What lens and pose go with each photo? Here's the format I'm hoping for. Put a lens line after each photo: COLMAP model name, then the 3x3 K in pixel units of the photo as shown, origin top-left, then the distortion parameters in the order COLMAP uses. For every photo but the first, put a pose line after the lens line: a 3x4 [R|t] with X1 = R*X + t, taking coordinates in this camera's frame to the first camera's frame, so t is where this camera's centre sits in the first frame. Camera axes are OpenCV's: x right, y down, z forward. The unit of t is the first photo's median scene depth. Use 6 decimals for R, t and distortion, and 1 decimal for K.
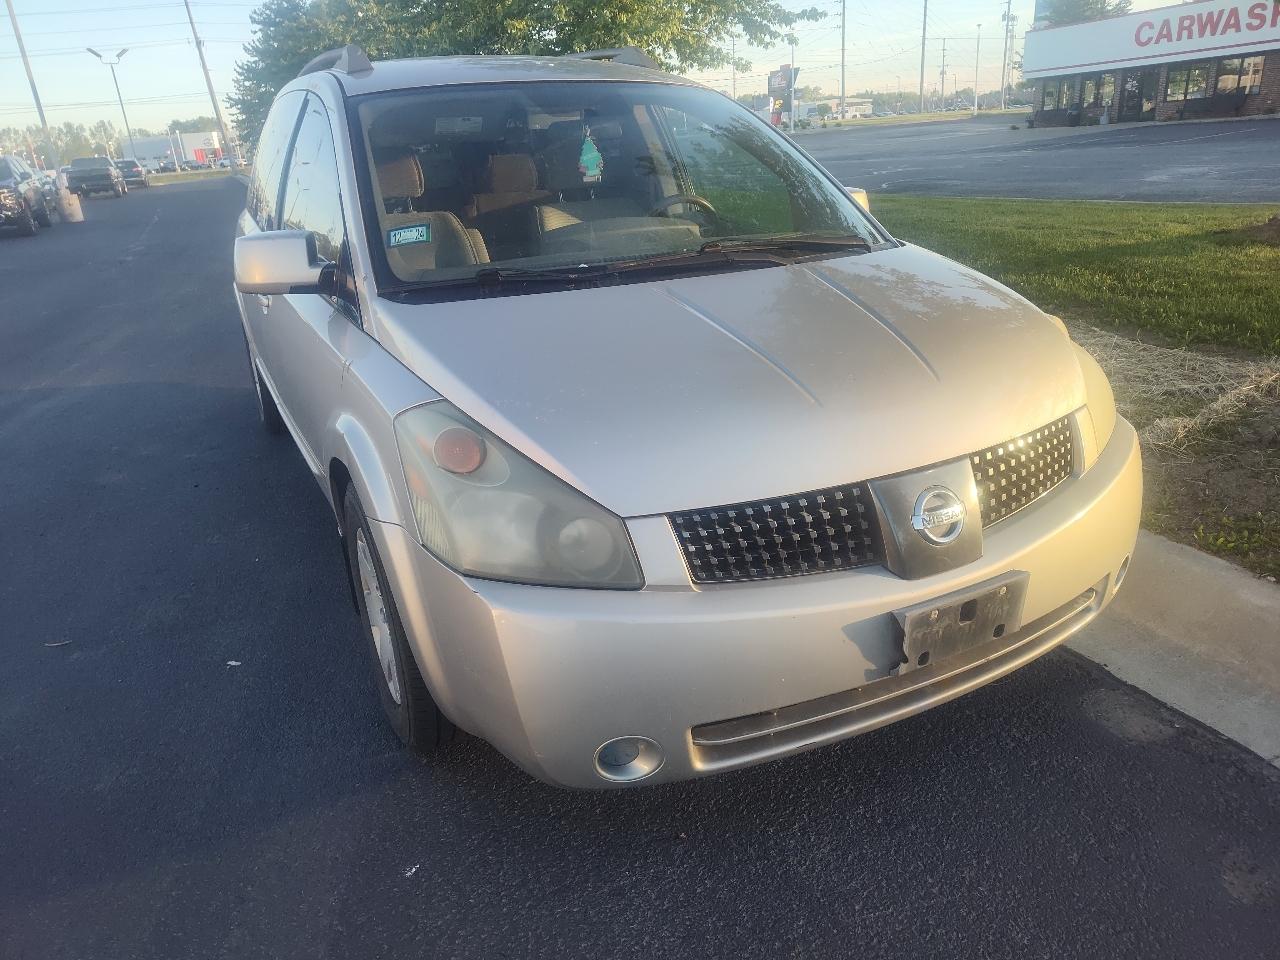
lens RADIAL K [[864.0, 0, 627.4], [0, 864.0, 480.2], [0, 0, 1]] dist [0.023265, -0.017843]
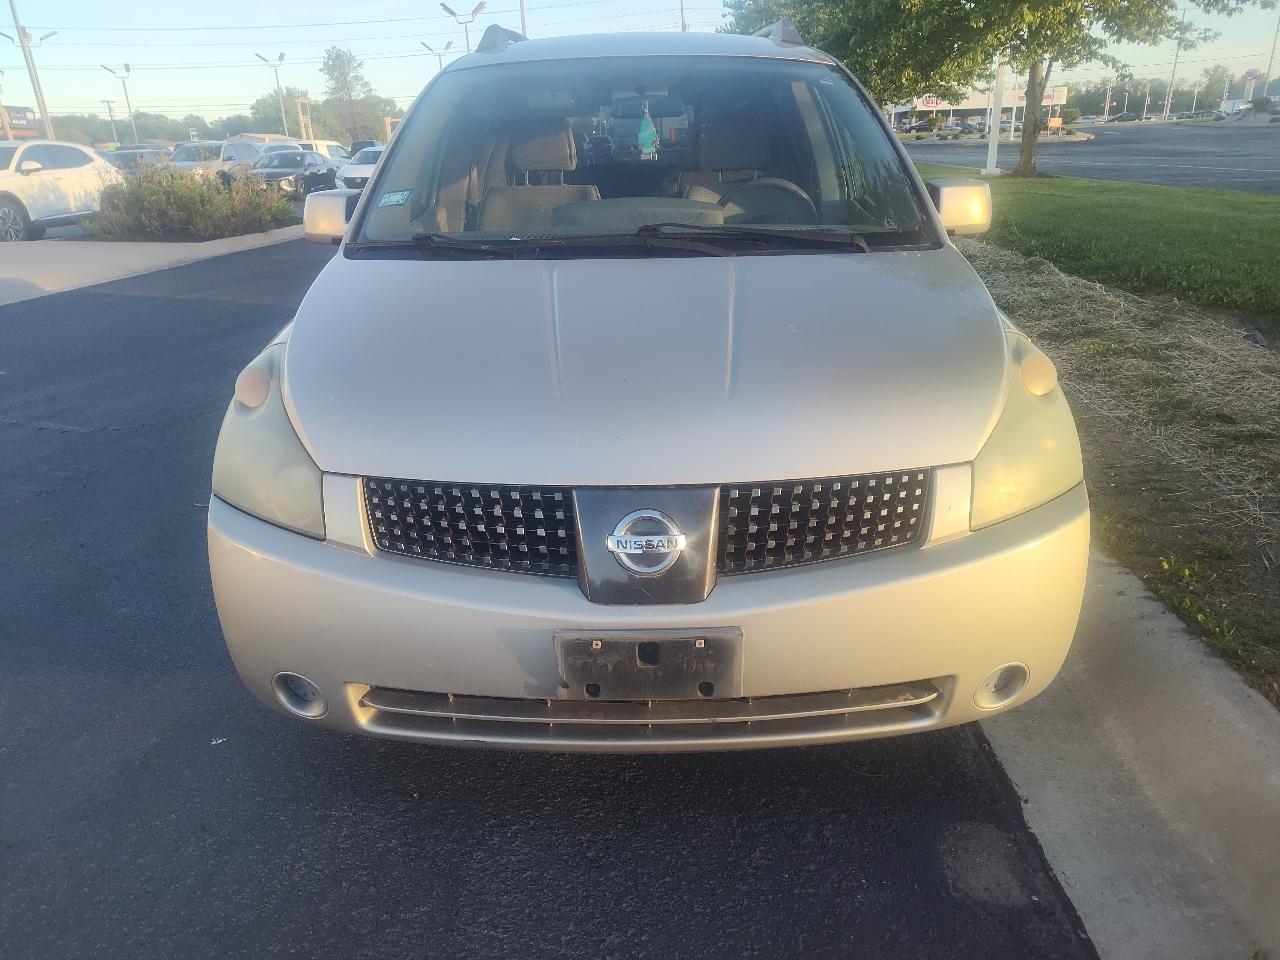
lens RADIAL K [[864.0, 0, 632.5], [0, 864.0, 481.6], [0, 0, 1]] dist [0.023265, -0.017843]
pose [[0.887307, 0.195375, -0.417750, 0.705534], [-0.186926, 0.980447, 0.061506, -0.072772], [0.421599, 0.023513, 0.906478, 0.183791]]
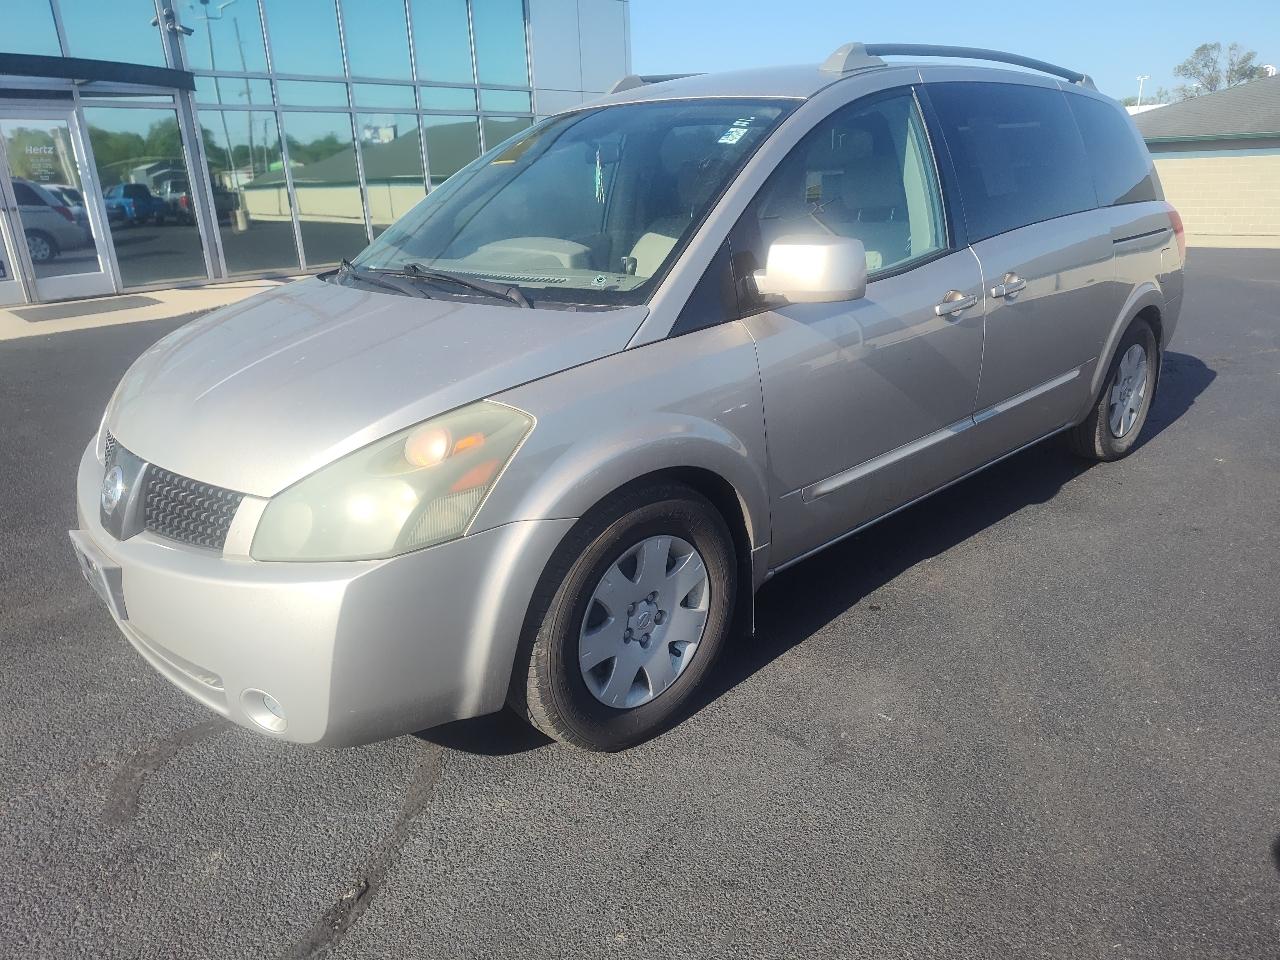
lens RADIAL K [[864.0, 0, 640.2], [0, 864.0, 477.3], [0, 0, 1]] dist [0.023265, -0.017843]
pose [[0.287201, 0.355109, -0.889614, 1.684531], [-0.328661, 0.908893, 0.256701, -0.545055], [0.899721, 0.218656, 0.377745, 1.205714]]
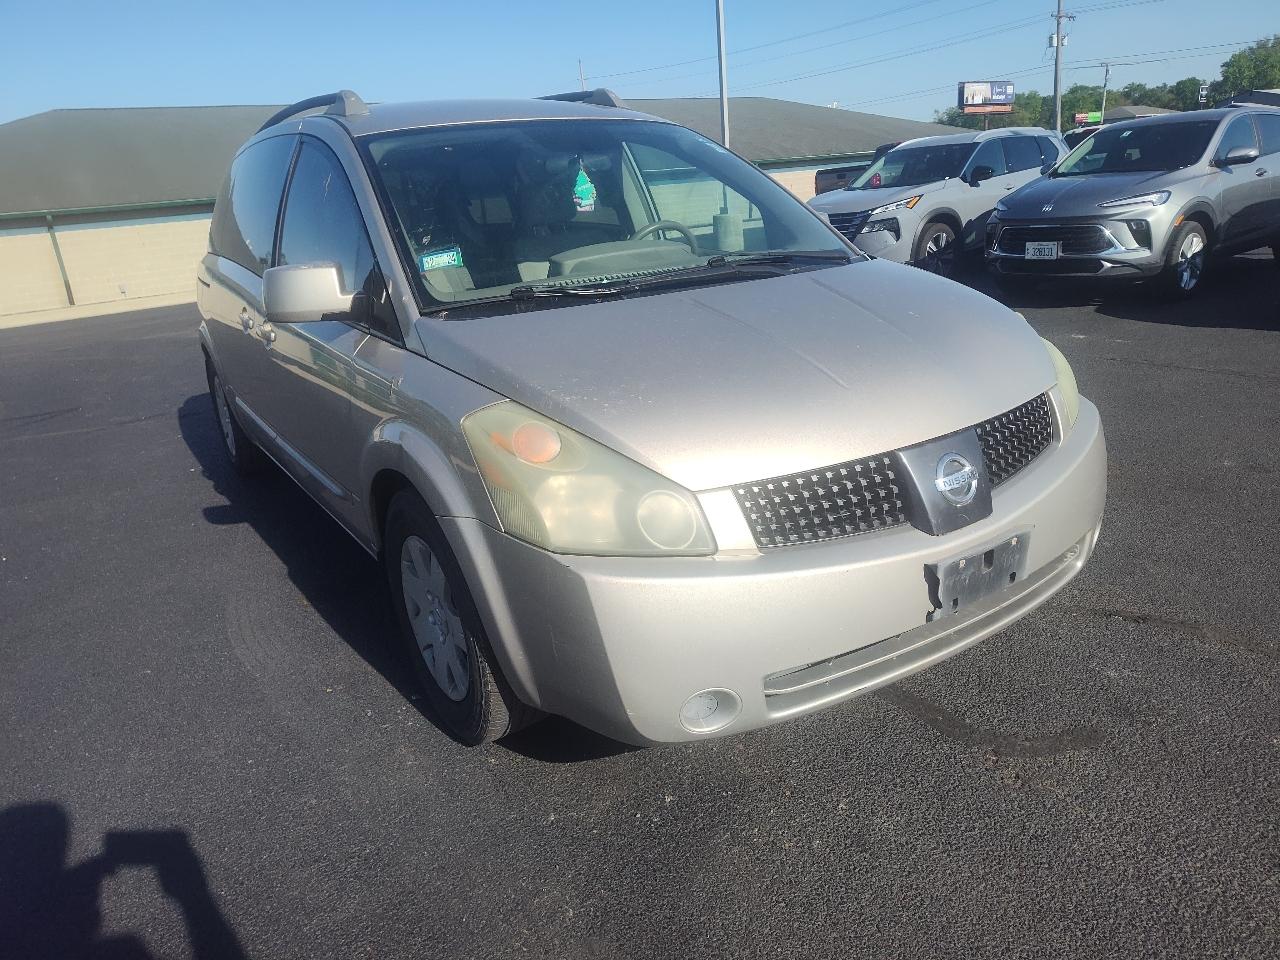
lens RADIAL K [[864.0, 0, 636.0], [0, 864.0, 476.0], [0, 0, 1]] dist [0.023265, -0.017843]
pose [[0.993714, -0.057967, 0.095774, -0.169080], [0.062702, 0.996916, -0.047195, 0.064949], [-0.092743, 0.052903, 0.994284, -0.097547]]
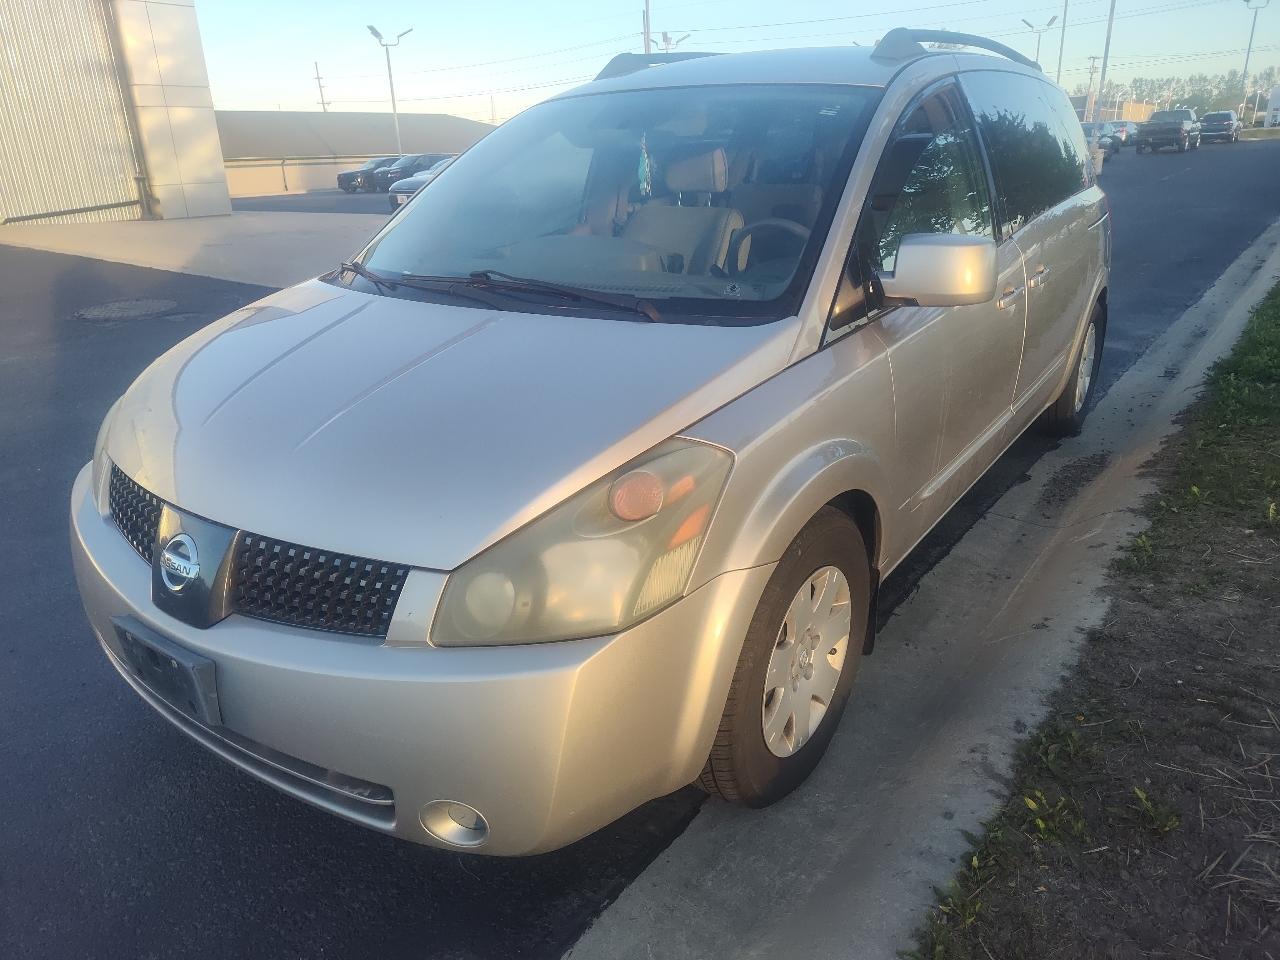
lens RADIAL K [[864.0, 0, 635.7], [0, 864.0, 476.6], [0, 0, 1]] dist [0.023265, -0.017843]
pose [[0.464191, 0.354086, -0.811881, 1.390929], [-0.316030, 0.922497, 0.221640, -0.444594], [0.827437, 0.153695, 0.540116, 0.874422]]
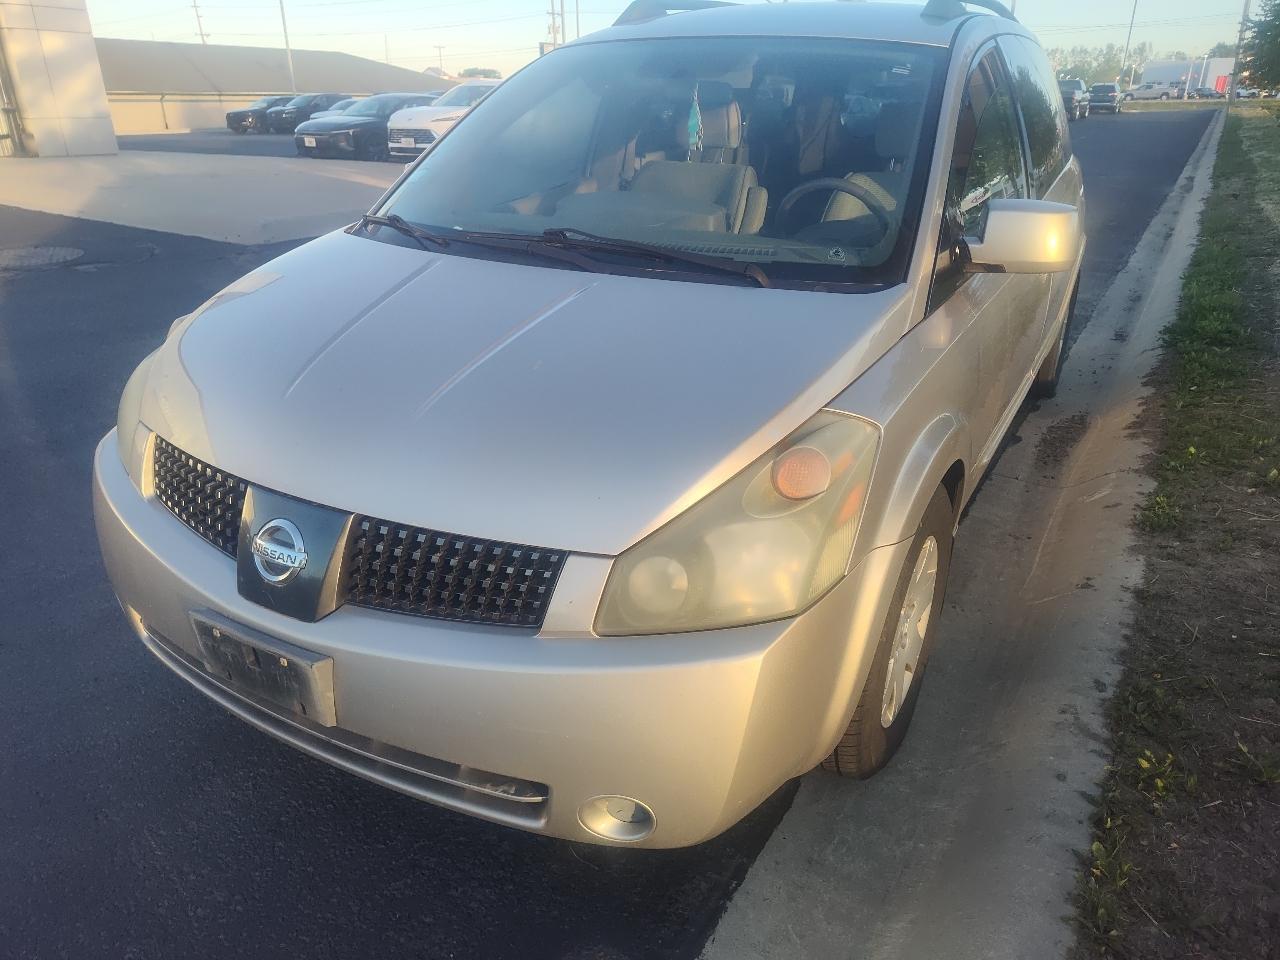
lens RADIAL K [[864.0, 0, 650.9], [0, 864.0, 471.4], [0, 0, 1]] dist [0.023265, -0.017843]
pose [[0.561118, 0.382092, -0.734270, 1.218940], [-0.332882, 0.916352, 0.222458, -0.370746], [0.757849, 0.119600, 0.641374, 0.698108]]
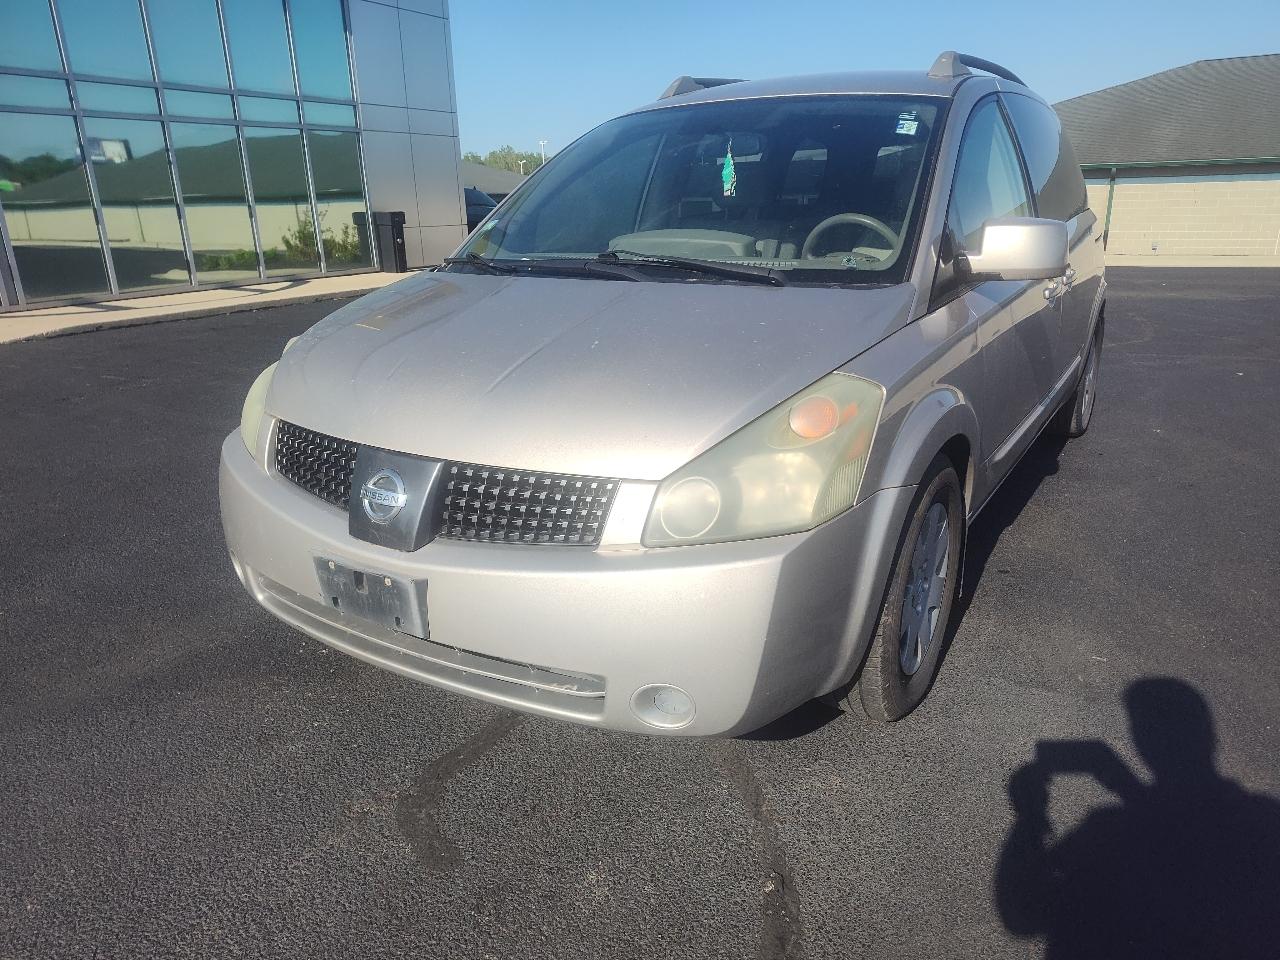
lens RADIAL K [[864.0, 0, 649.9], [0, 864.0, 485.3], [0, 0, 1]] dist [0.023265, -0.017843]
pose [[0.517432, 0.309382, -0.797839, 1.417292], [-0.313192, 0.936133, 0.159890, -0.255776], [0.796351, 0.167145, 0.581282, 0.621888]]
